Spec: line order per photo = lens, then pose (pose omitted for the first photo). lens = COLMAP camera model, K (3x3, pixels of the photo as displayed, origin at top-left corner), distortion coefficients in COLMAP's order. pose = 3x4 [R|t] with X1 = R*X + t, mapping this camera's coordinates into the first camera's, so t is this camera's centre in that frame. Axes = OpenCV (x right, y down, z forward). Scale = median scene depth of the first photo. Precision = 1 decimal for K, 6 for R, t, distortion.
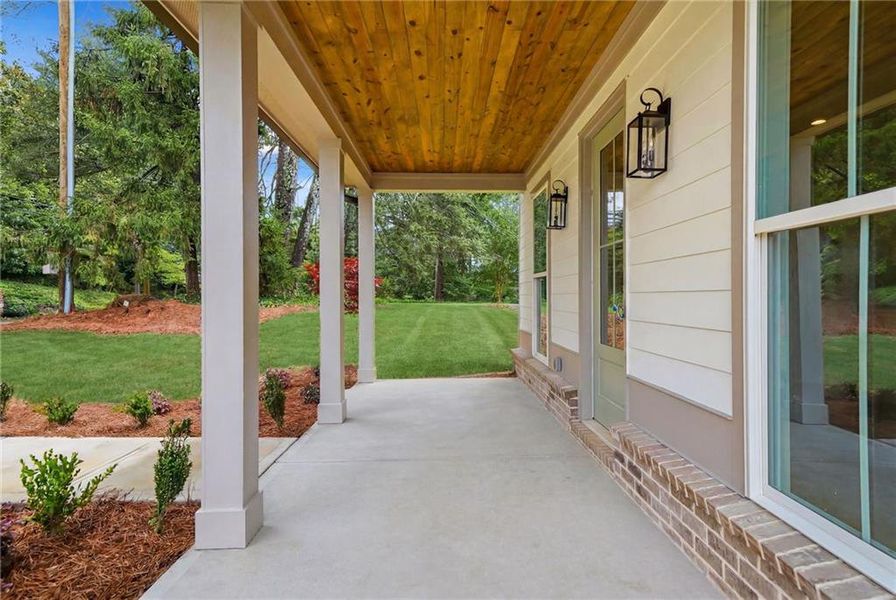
lens RADIAL K [[402.3, 0, 434.2], [0, 402.3, 304.1], [0, 0, 1]] dist [0.001297, 0.005904]
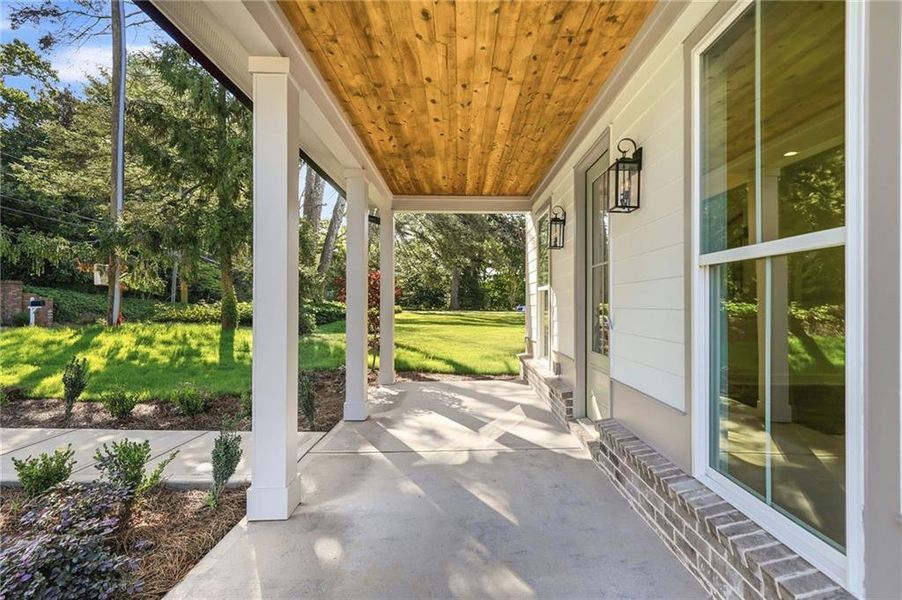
lens RADIAL K [[408.0, 0, 454.1], [0, 408.0, 302.4], [0, 0, 1]] dist [-0.002656, -0.000247]
pose [[0.999991, 0.004103, 0.000734, 0.023088], [-0.004096, 0.999952, -0.008938, -0.032451], [-0.000771, 0.008935, 0.999960, -0.184402]]
